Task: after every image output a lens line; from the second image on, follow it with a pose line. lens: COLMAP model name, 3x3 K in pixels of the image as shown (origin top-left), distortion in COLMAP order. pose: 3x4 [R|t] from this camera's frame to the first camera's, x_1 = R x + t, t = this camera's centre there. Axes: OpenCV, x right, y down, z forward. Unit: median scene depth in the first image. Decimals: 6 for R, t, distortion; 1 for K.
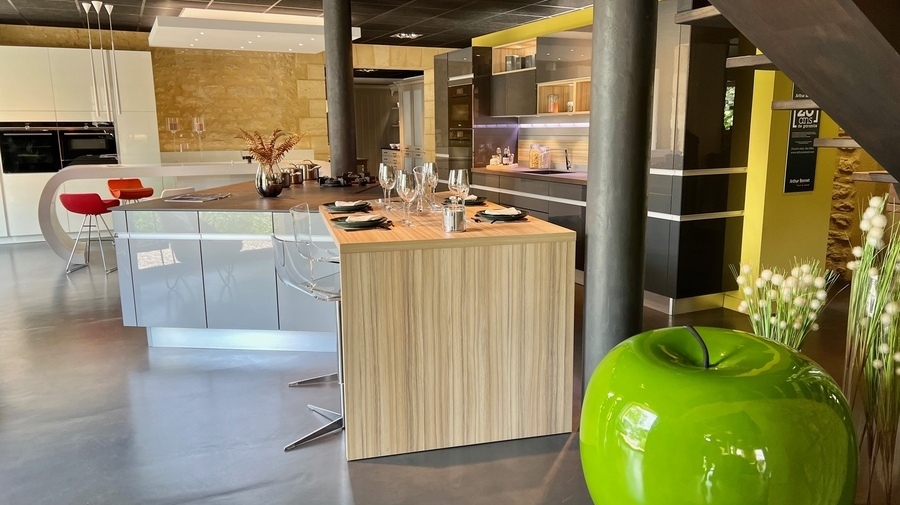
lens RADIAL K [[679.0, 0, 449.0], [0, 679.0, 253.2], [0, 0, 1]] dist [0.008545, 0.006379]
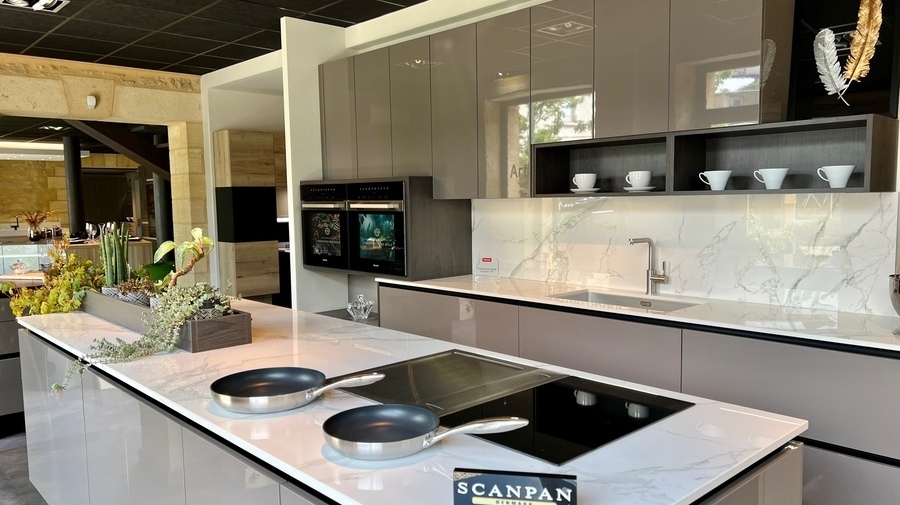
lens RADIAL K [[679.0, 0, 451.2], [0, 679.0, 257.3], [0, 0, 1]] dist [0.008545, 0.006379]
pose [[0.949765, -0.039173, 0.310502, 0.197468], [0.069256, 0.993845, -0.086458, 0.152226], [-0.305204, 0.103619, 0.946633, -0.898705]]
